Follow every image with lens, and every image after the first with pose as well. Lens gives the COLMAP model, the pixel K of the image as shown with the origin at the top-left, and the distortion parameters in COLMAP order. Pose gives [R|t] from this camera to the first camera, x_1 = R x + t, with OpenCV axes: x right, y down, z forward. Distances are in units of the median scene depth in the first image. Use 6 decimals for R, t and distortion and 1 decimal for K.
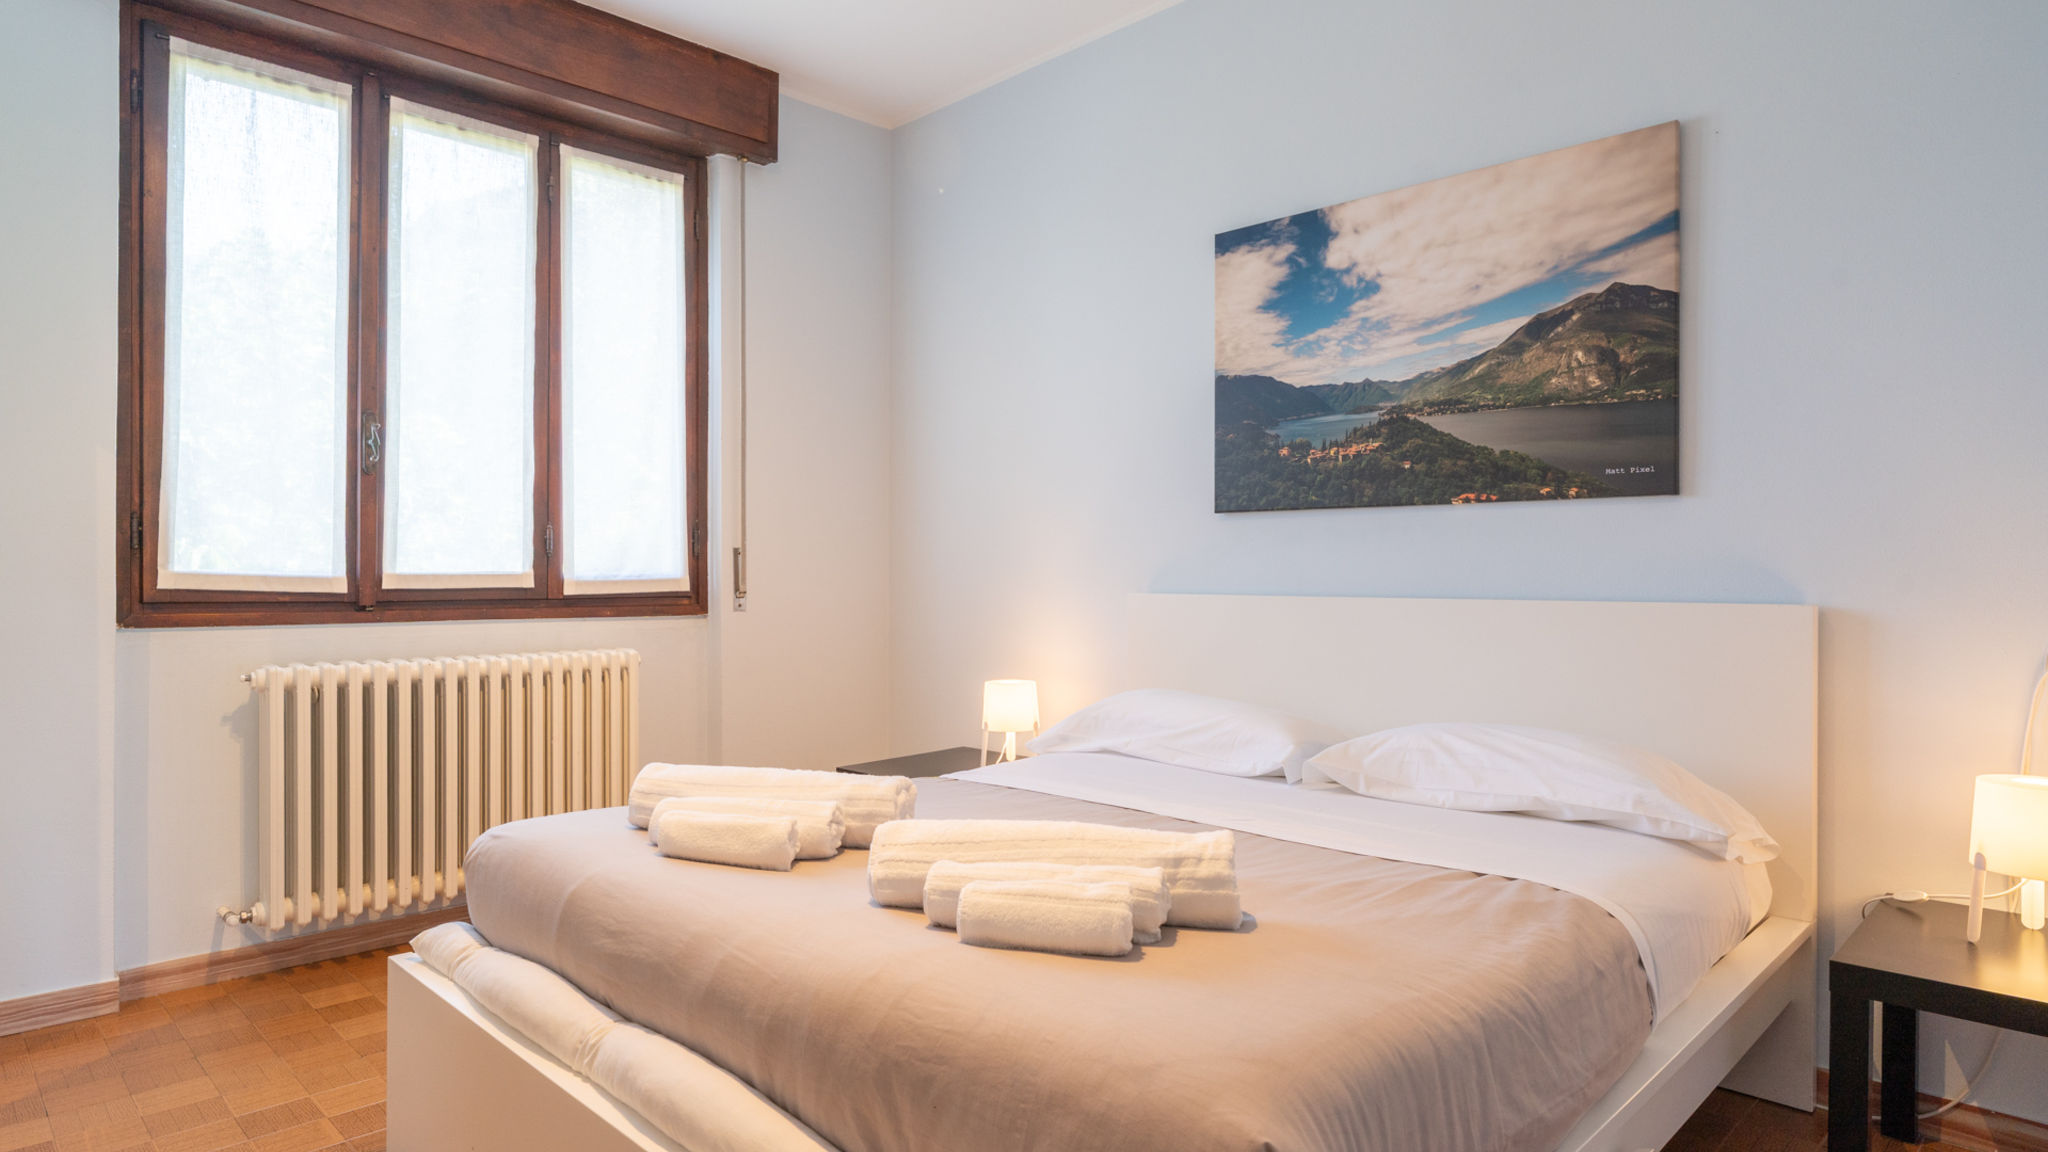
lens RADIAL K [[1120.0, 0, 1031.3], [0, 1120.0, 576.8], [0, 0, 1]] dist [-0.003634, 0.003410]
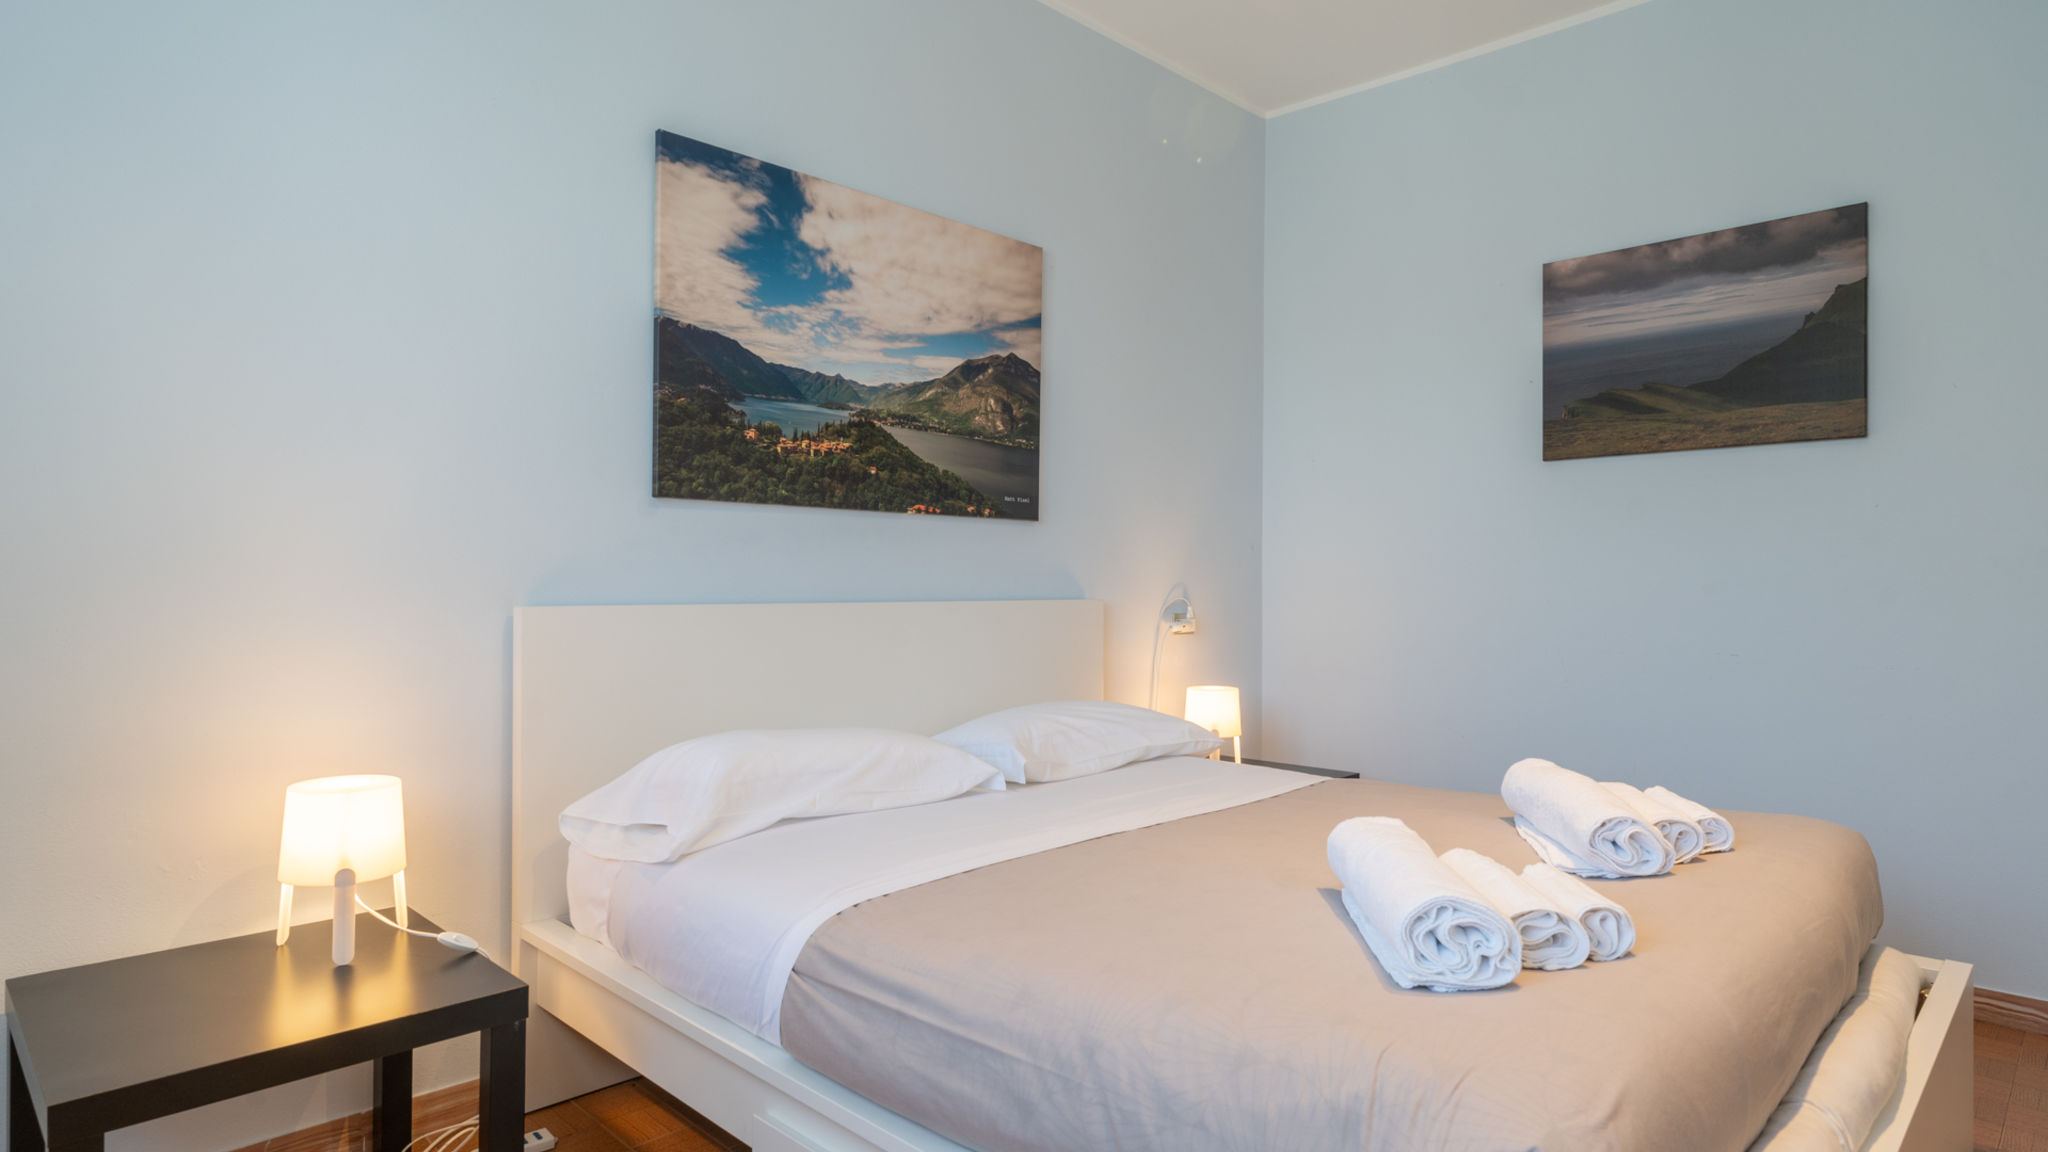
lens RADIAL K [[1120.0, 0, 1031.3], [0, 1120.0, 576.8], [0, 0, 1]] dist [-0.003634, 0.003410]
pose [[0.008203, 0.000367, 0.999966, -0.660624], [-0.002297, 0.999997, -0.000349, -0.003864], [-0.999964, -0.002294, 0.008204, 0.832048]]
